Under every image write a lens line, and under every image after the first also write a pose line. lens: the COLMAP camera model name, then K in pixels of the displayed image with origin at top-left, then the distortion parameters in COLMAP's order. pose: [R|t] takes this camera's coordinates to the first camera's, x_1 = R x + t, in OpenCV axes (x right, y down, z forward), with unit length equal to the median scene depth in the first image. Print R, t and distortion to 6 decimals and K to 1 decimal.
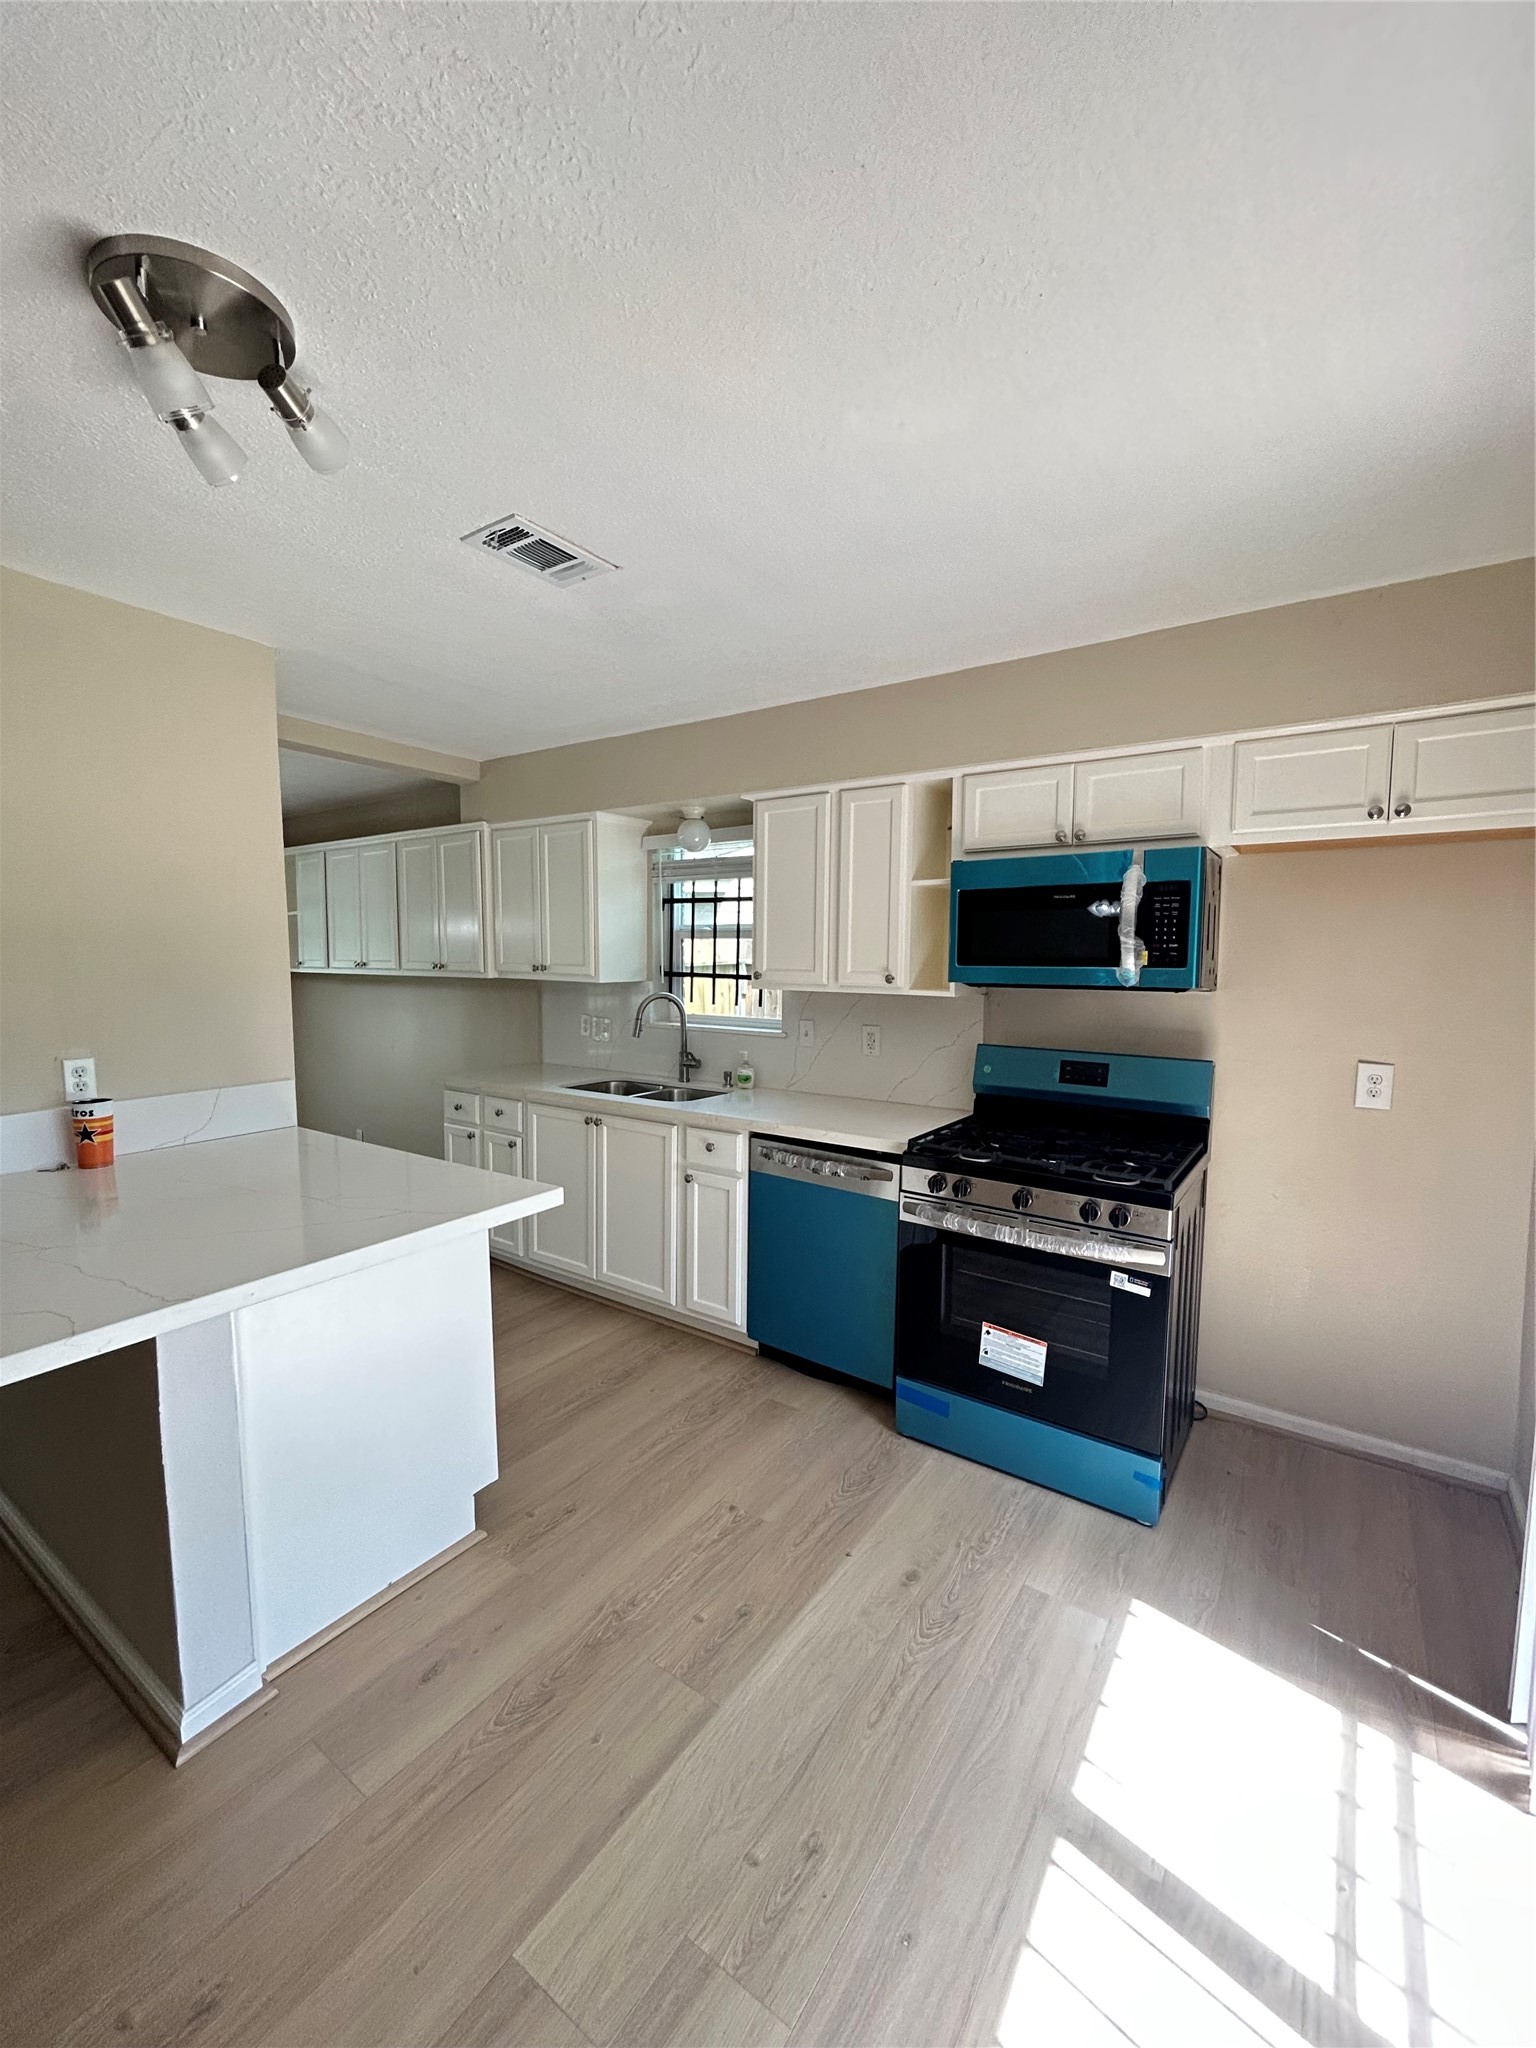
lens RADIAL K [[826.9, 0, 768.0], [0, 826.9, 1024.0], [0, 0, 1]] dist [-0.001233, -0.000029]
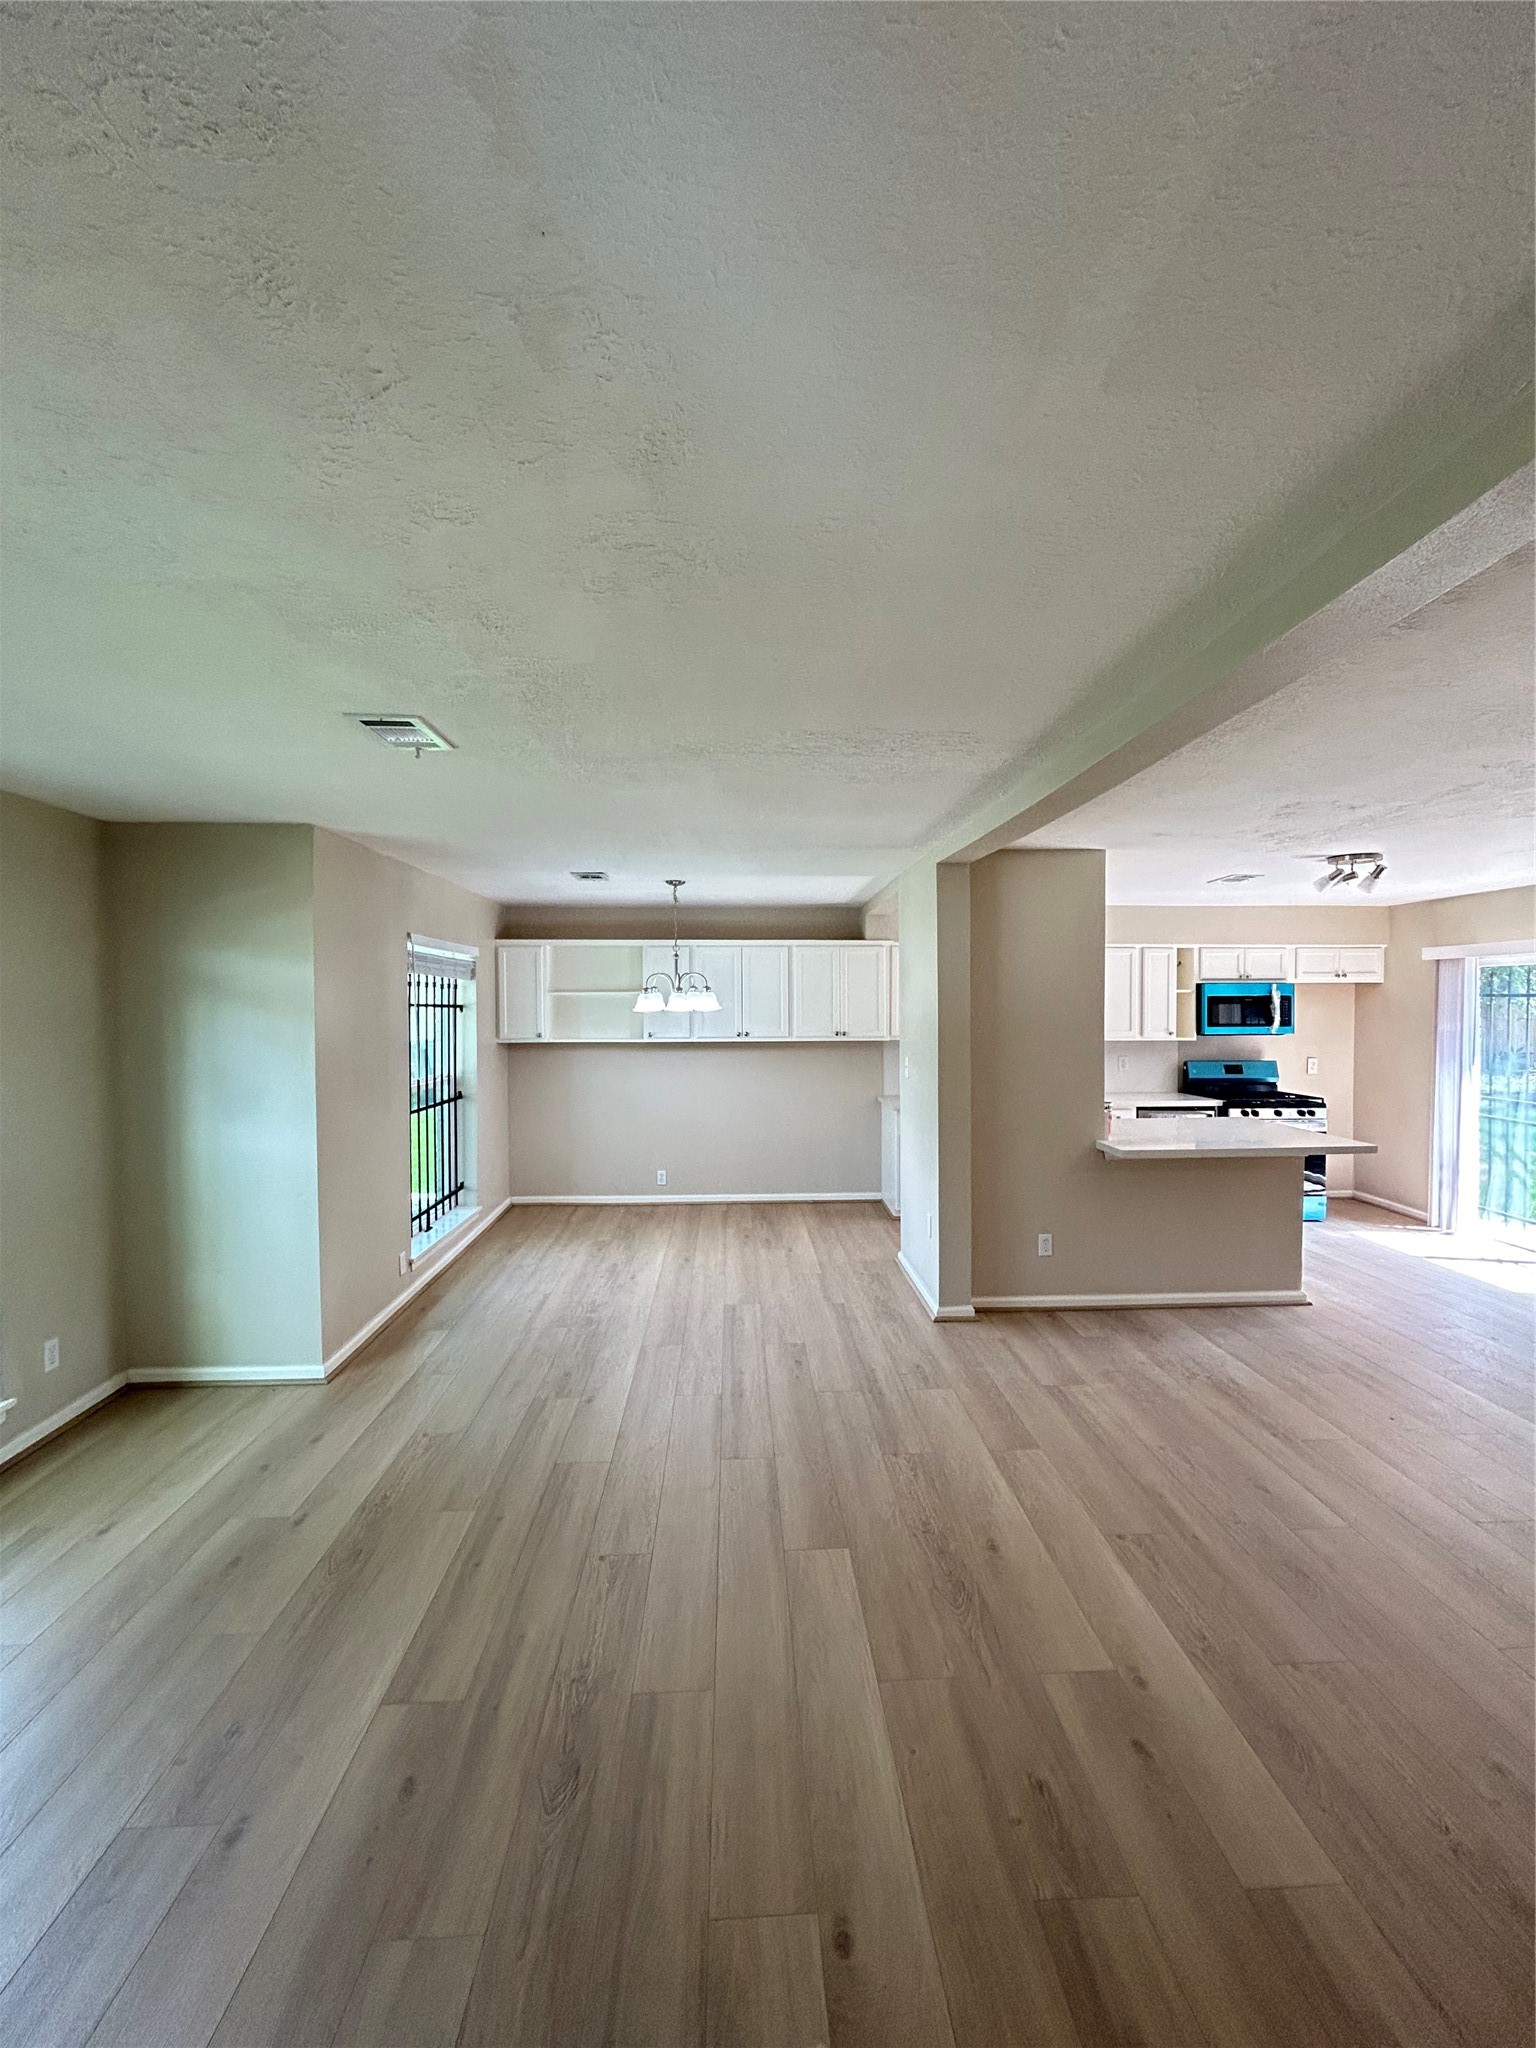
lens RADIAL K [[826.9, 0, 768.0], [0, 826.9, 1024.0], [0, 0, 1]] dist [-0.001233, -0.000029]
pose [[0.795513, -0.020298, 0.605596, -2.082707], [0.059523, 0.997223, -0.044765, -0.044553], [-0.603006, 0.071658, 0.794512, -0.124119]]
